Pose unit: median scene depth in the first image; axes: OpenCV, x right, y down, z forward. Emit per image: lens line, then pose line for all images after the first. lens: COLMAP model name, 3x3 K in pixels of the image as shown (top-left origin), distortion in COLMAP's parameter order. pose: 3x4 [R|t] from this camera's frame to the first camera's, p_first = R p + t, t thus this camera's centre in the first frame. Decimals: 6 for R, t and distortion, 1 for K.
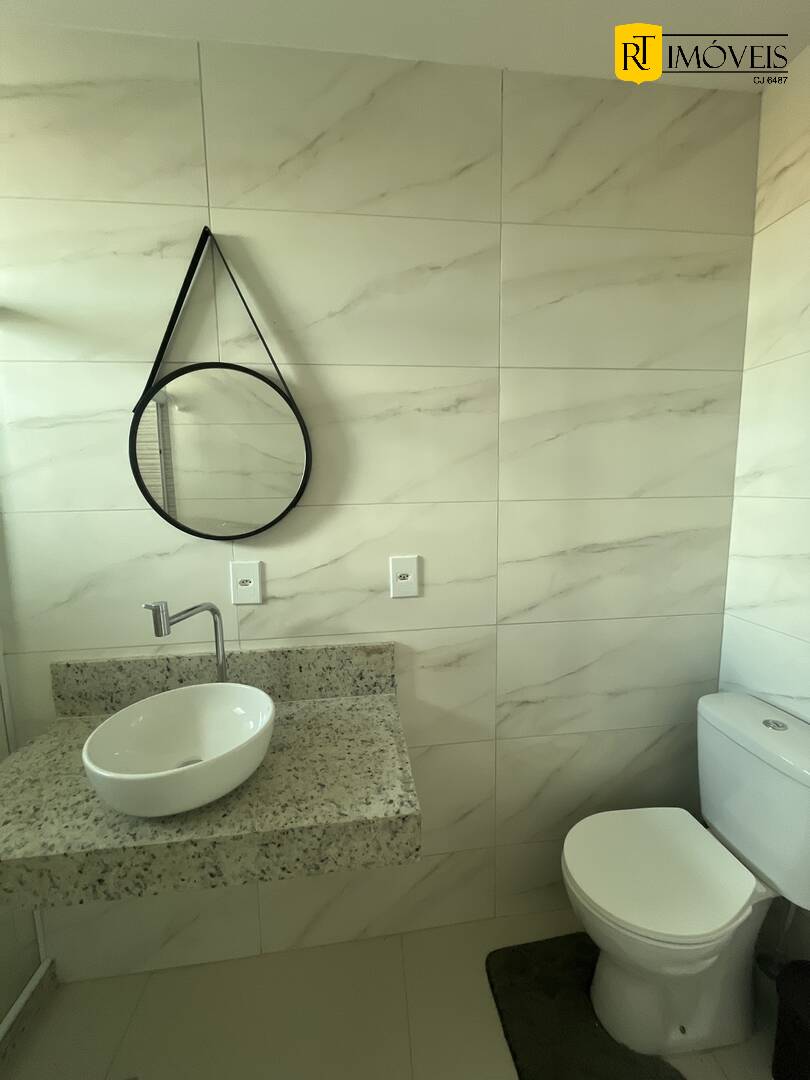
lens RADIAL K [[435.1, 0, 405.0], [0, 435.1, 540.0], [0, 0, 1]] dist [0.000276, -0.000194]
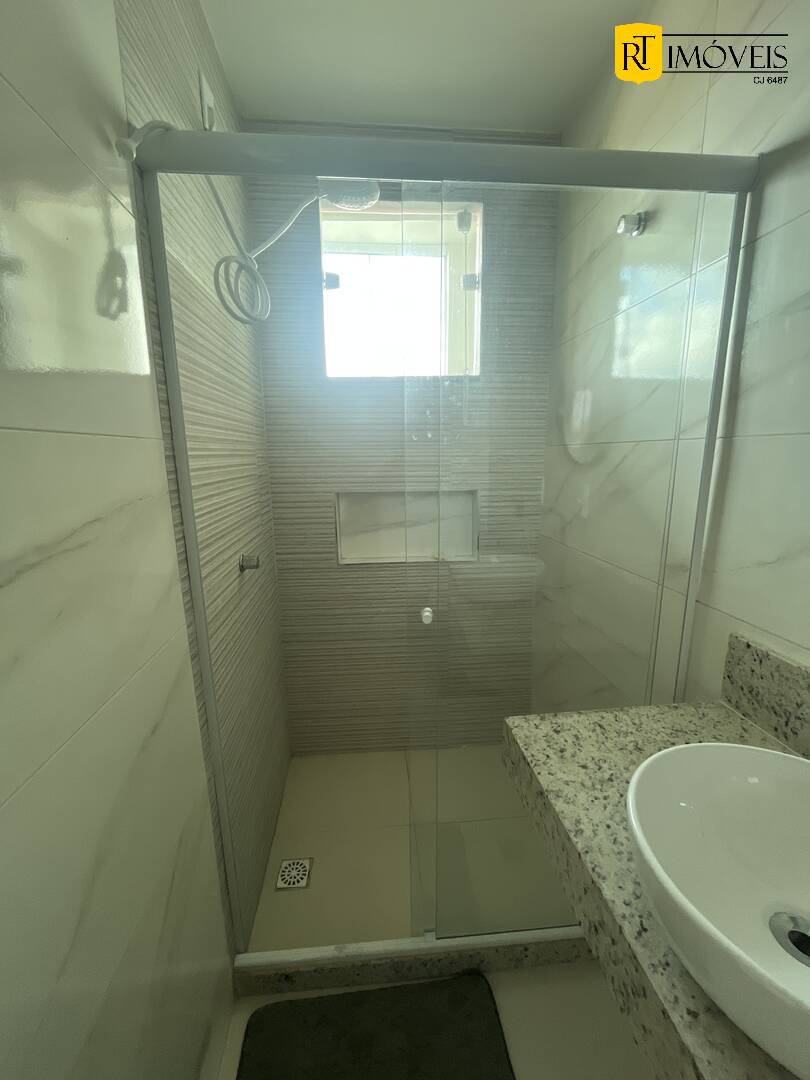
lens RADIAL K [[435.1, 0, 405.0], [0, 435.1, 540.0], [0, 0, 1]] dist [0.000276, -0.000194]
pose [[-0.008437, 0.215068, -0.976563, -0.080425], [-0.114901, 0.969920, 0.214598, 0.020547], [0.993341, 0.114019, 0.016529, 0.384026]]
